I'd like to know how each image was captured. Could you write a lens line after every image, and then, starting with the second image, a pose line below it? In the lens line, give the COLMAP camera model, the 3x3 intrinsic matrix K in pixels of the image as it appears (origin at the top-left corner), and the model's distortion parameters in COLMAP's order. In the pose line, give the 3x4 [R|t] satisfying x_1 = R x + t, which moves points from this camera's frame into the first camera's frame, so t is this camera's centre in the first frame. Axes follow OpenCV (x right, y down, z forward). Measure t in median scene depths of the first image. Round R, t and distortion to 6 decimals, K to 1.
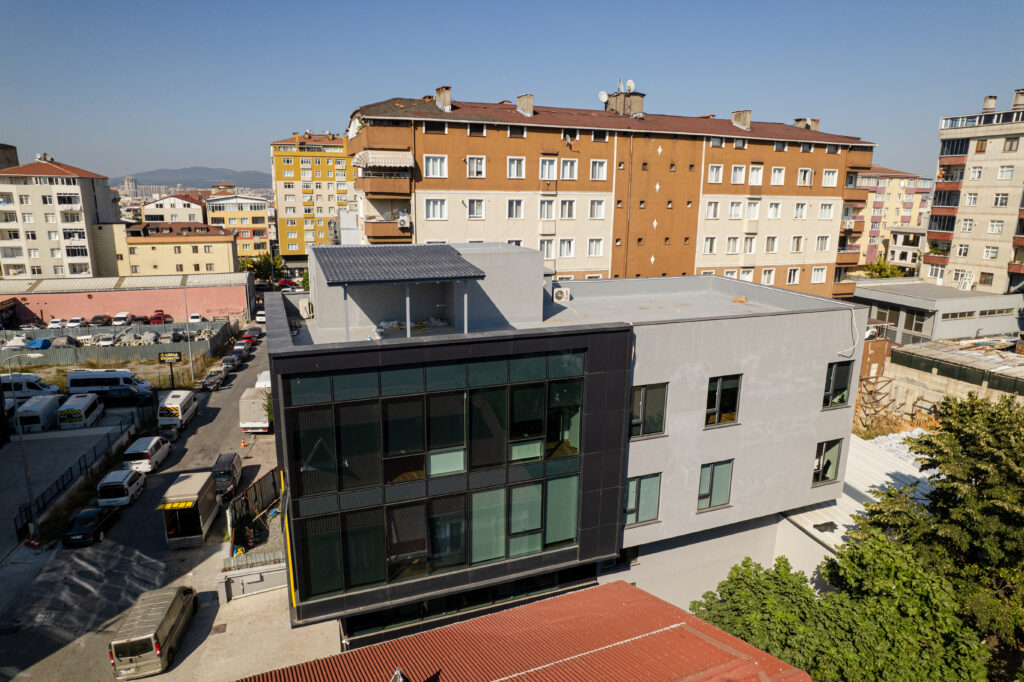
lens RADIAL K [[652.5, 0, 517.8], [0, 652.5, 350.7], [0, 0, 1]] dist [-0.056745, 0.051292]
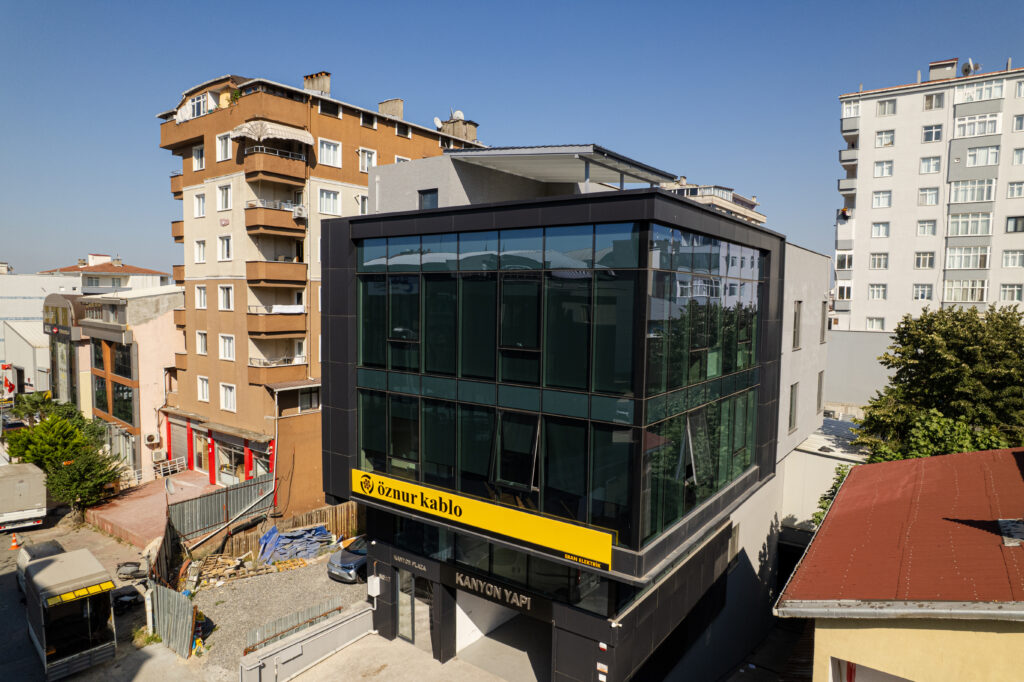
lens RADIAL K [[652.5, 0, 513.0], [0, 652.5, 346.7], [0, 0, 1]] dist [-0.056745, 0.051292]
pose [[0.845840, -0.043231, 0.531682, -0.389799], [0.127466, 0.984217, -0.122755, 0.108082], [-0.517984, 0.171603, 0.838001, 0.192009]]
